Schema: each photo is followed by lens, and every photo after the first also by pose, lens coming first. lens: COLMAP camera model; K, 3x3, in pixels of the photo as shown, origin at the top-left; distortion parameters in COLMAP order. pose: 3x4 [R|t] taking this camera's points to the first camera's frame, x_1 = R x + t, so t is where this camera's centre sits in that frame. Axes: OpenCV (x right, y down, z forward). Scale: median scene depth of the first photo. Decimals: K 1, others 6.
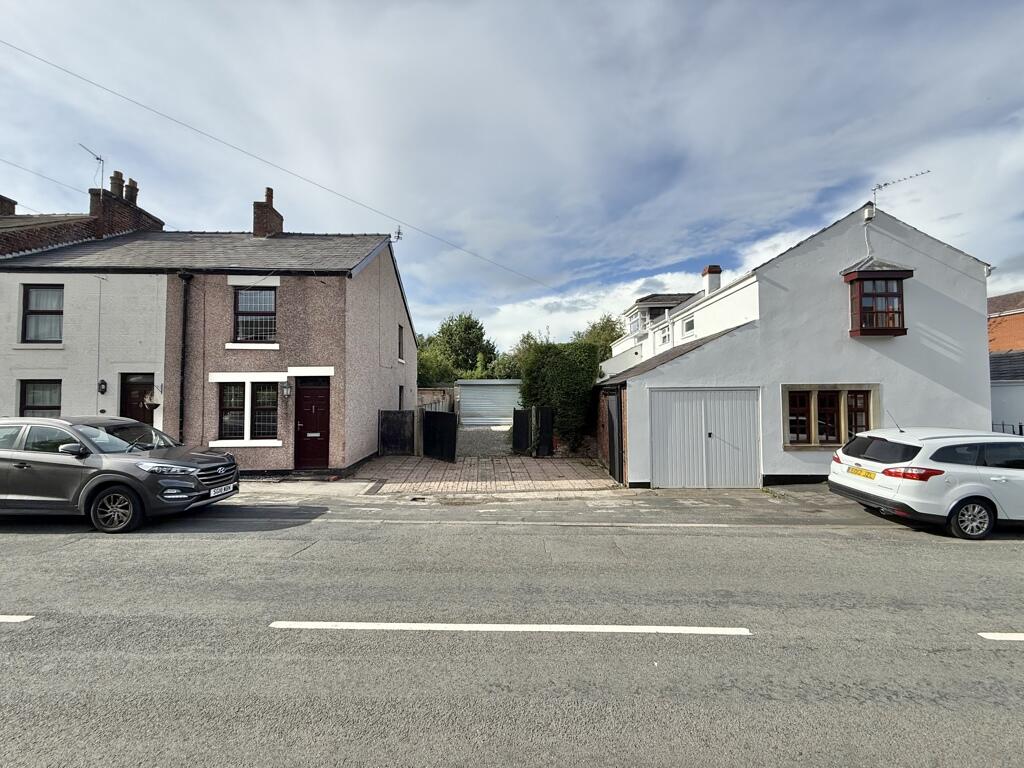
lens RADIAL K [[408.5, 0, 509.4], [0, 408.5, 382.7], [0, 0, 1]] dist [0.004224, 0.000391]
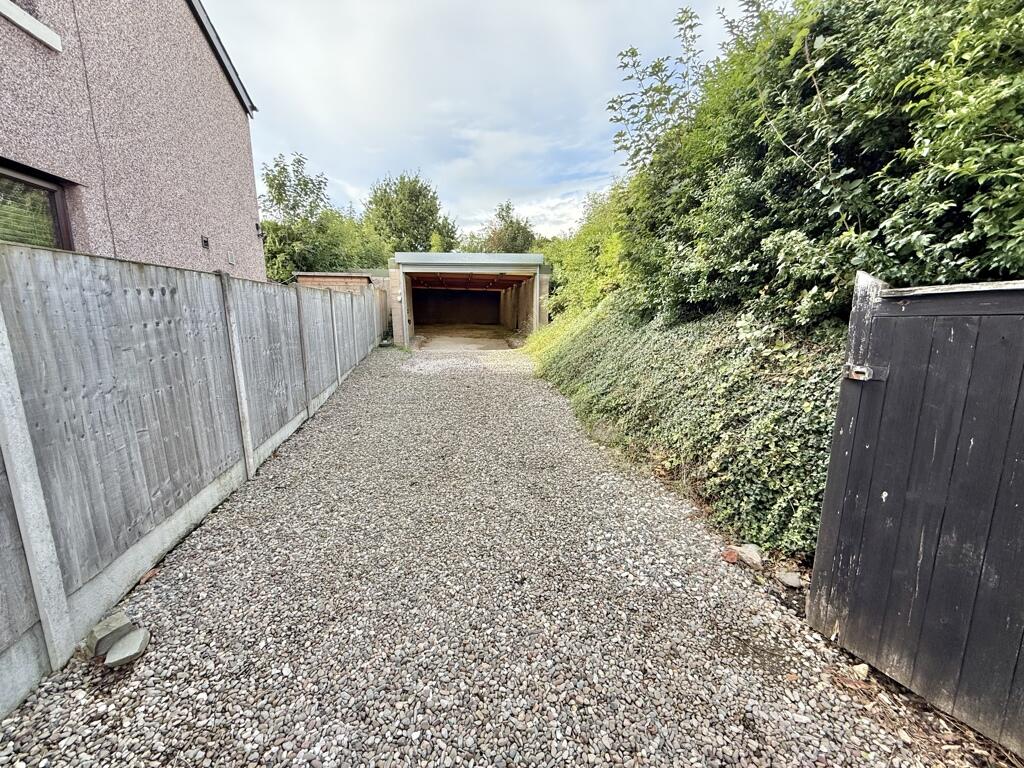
lens RADIAL K [[408.5, 0, 510.3], [0, 408.5, 379.4], [0, 0, 1]] dist [0.004224, 0.000391]
pose [[0.993046, -0.021332, 0.115775, -0.022341], [-0.003873, 0.976993, 0.213235, 0.010377], [-0.117660, -0.212201, 0.970117, 0.205003]]
